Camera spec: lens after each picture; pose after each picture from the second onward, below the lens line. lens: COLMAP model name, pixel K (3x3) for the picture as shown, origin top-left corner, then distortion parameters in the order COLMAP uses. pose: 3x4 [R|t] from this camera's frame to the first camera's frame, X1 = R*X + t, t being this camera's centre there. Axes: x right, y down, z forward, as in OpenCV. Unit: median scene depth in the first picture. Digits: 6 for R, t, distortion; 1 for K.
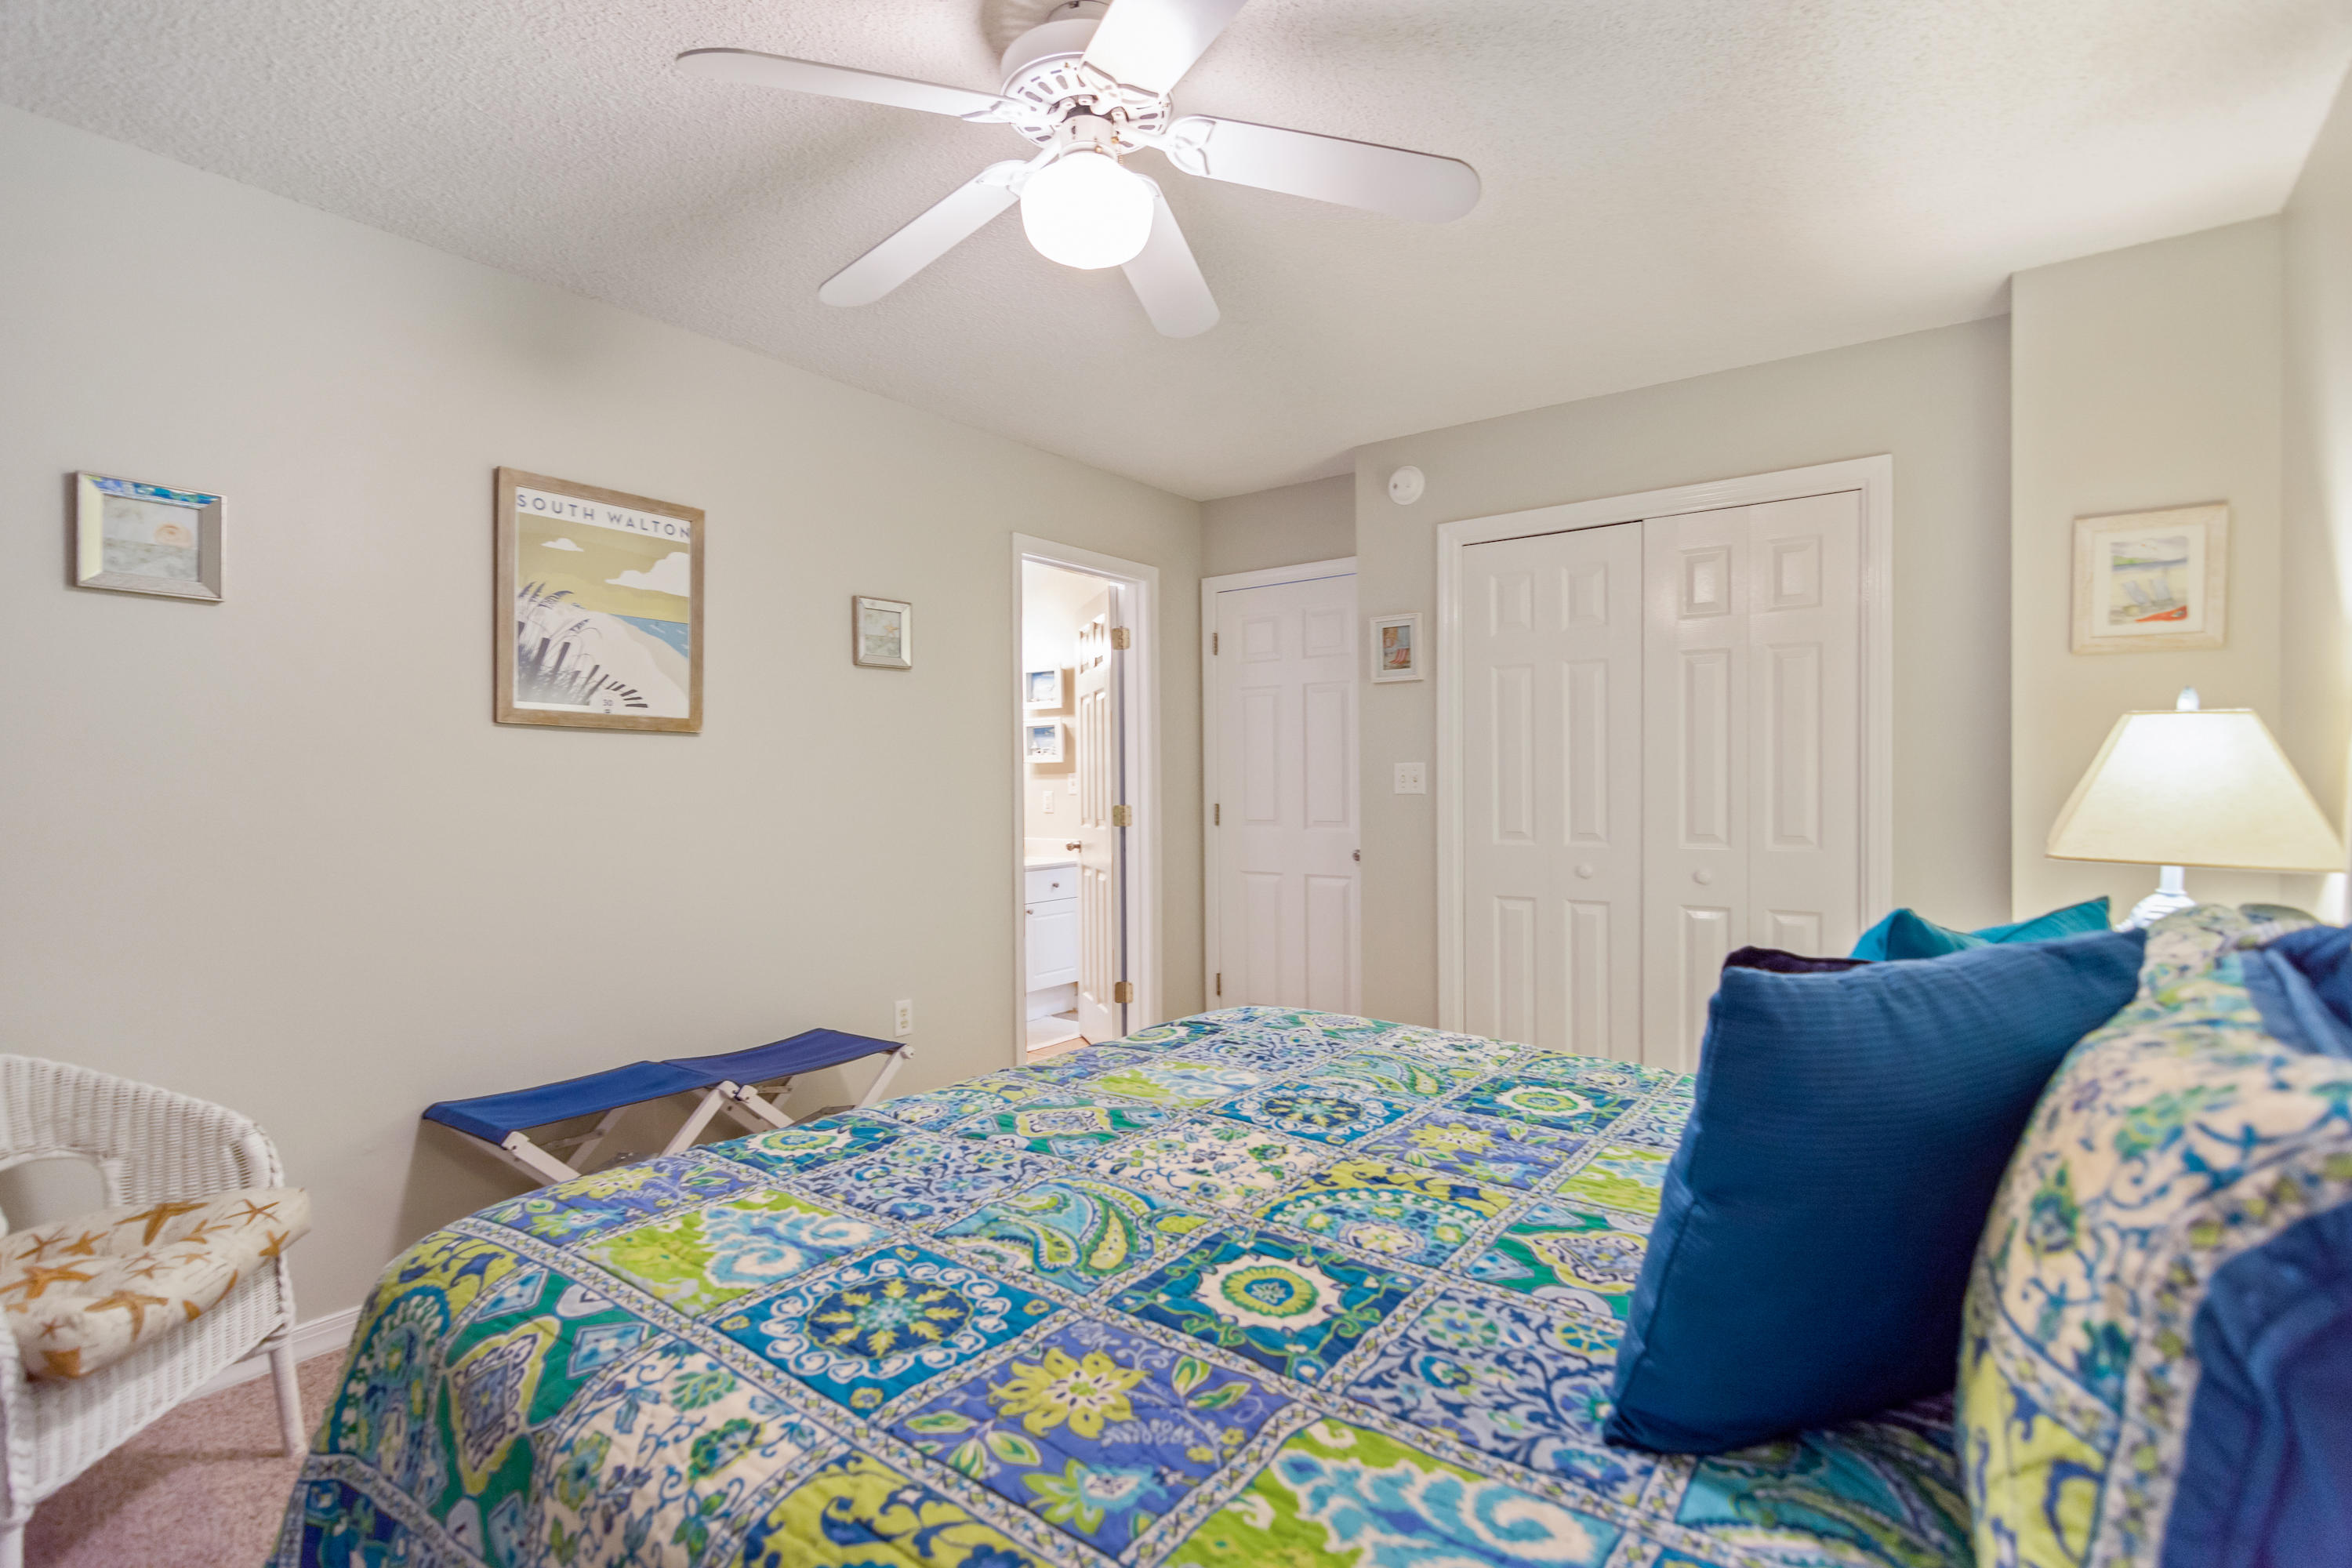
lens RADIAL K [[1128.0, 0, 1167.2], [0, 1128.0, 791.8], [0, 0, 1]] dist [-0.001104, 0.000078]
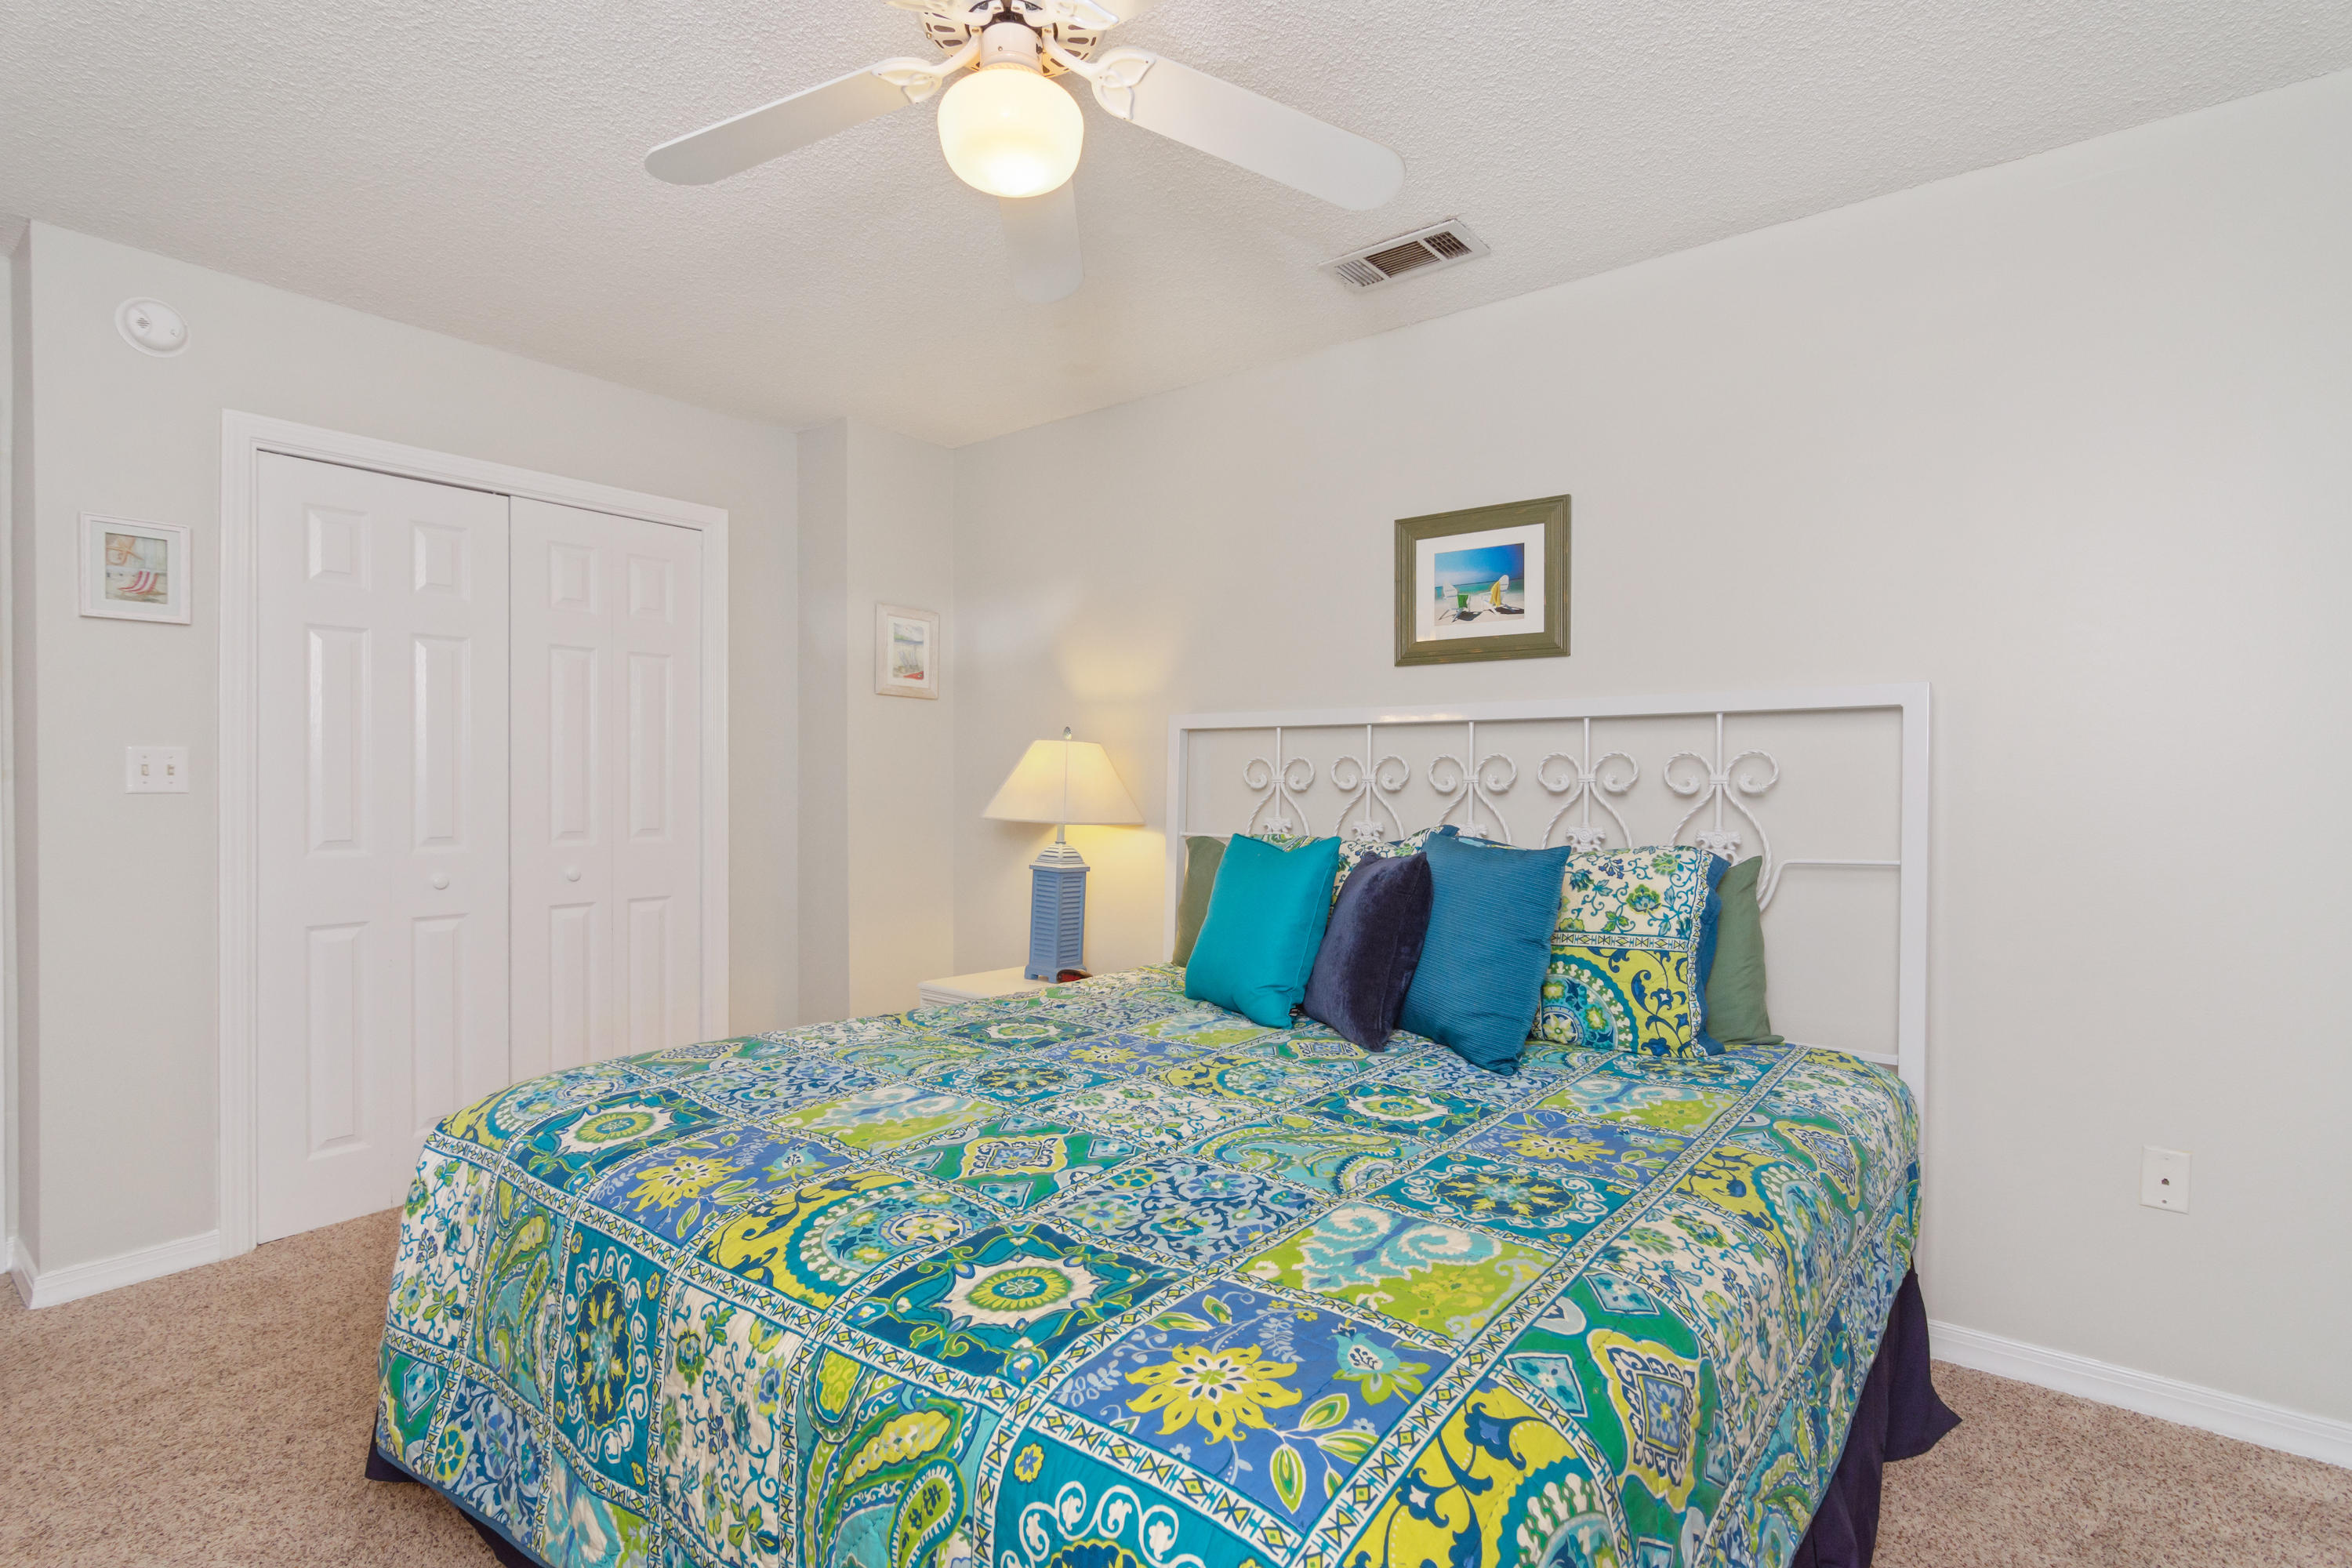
lens RADIAL K [[1128.0, 0, 1167.2], [0, 1128.0, 791.8], [0, 0, 1]] dist [-0.001104, 0.000078]
pose [[0.014287, -0.000496, 0.999898, -1.168246], [0.005787, 0.999983, 0.000413, 0.013392], [-0.999881, 0.005780, 0.014290, 1.052497]]
